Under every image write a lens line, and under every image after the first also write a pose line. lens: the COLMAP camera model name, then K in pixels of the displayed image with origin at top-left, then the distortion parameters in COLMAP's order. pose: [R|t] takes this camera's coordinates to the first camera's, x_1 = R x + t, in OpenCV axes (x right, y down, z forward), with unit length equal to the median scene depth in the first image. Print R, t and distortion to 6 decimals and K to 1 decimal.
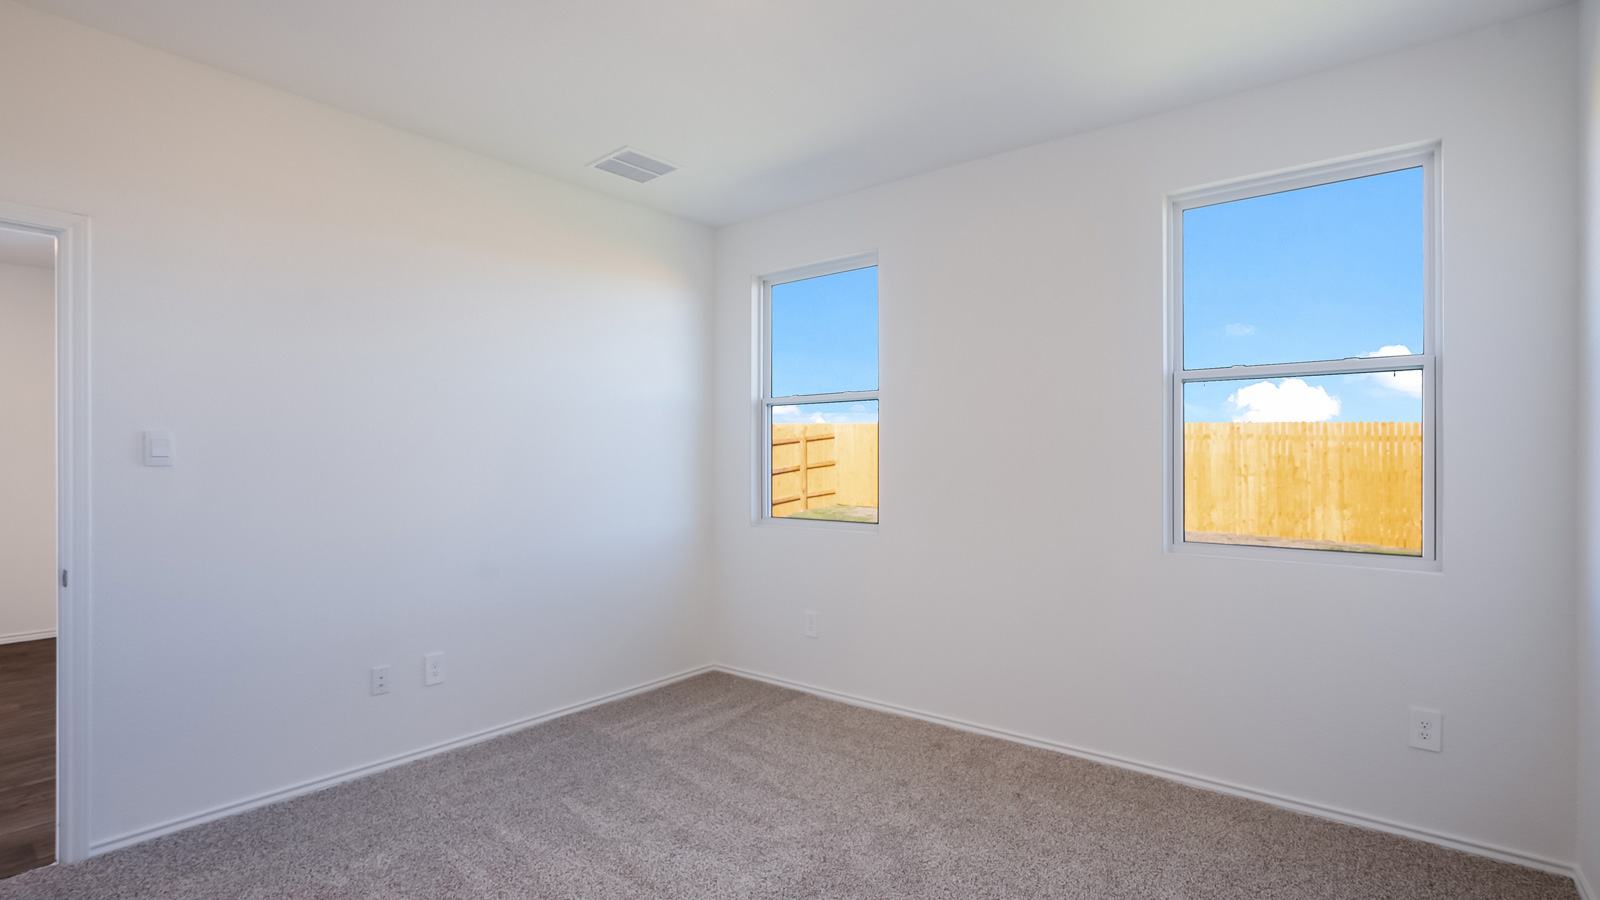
lens RADIAL K [[745.9, 0, 804.4], [0, 745.9, 444.0], [0, 0, 1]] dist [-0.000682, -0.000023]
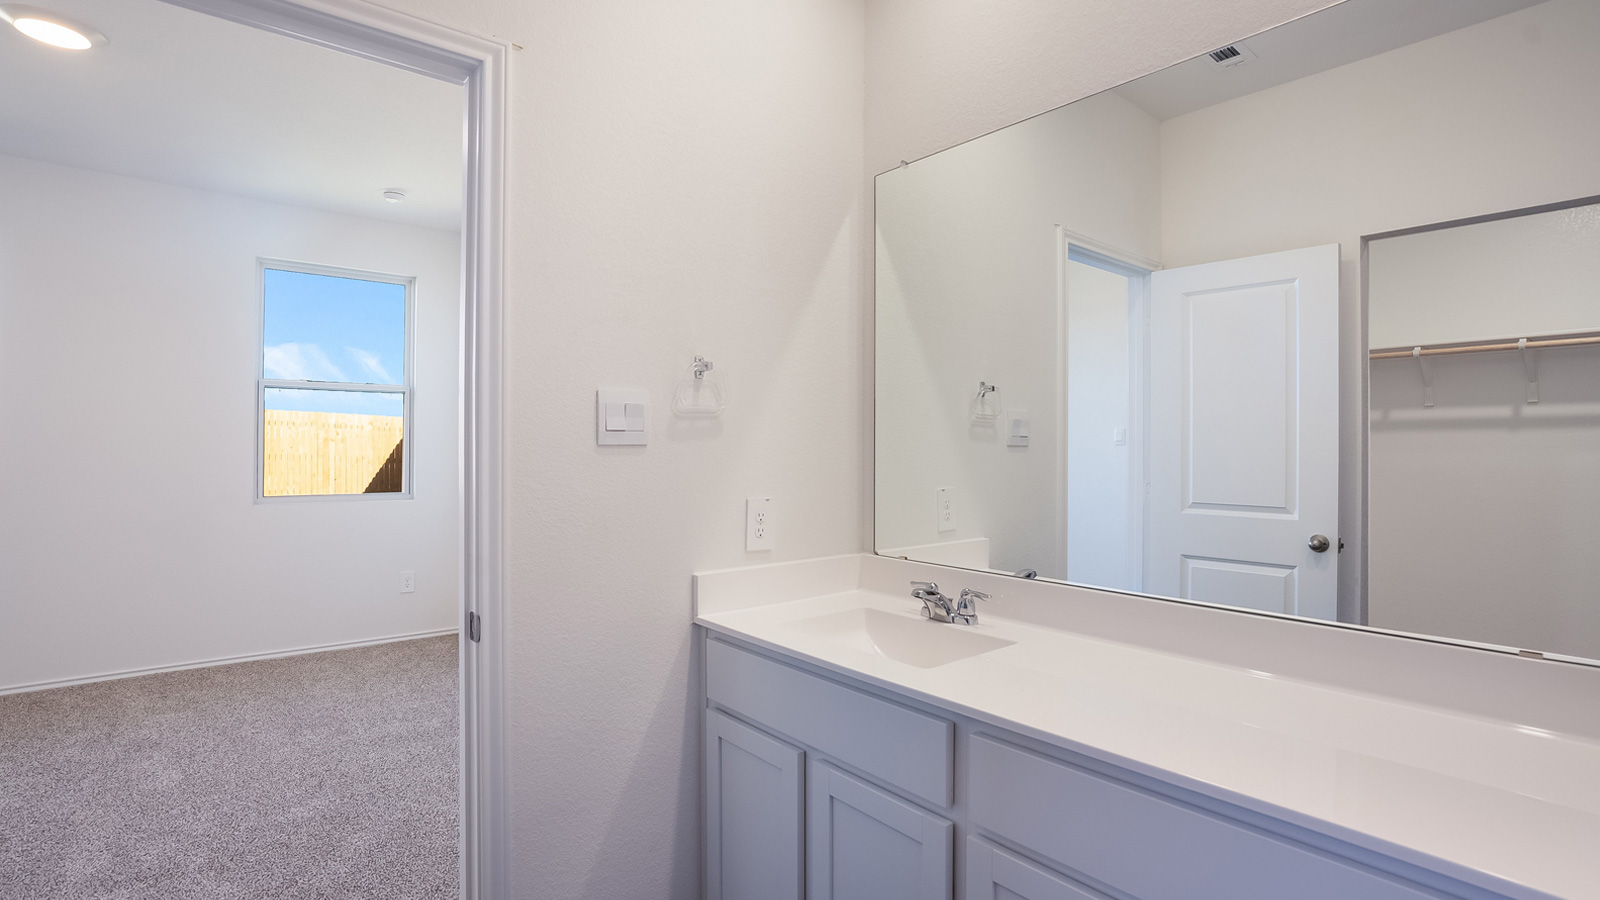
lens RADIAL K [[745.9, 0, 804.4], [0, 745.9, 444.0], [0, 0, 1]] dist [-0.000682, -0.000023]
pose [[0.207333, 0.005987, 0.978252, -0.693229], [-0.032194, 0.999481, 0.000706, -0.008712], [-0.977741, -0.031640, 0.207418, -0.324149]]
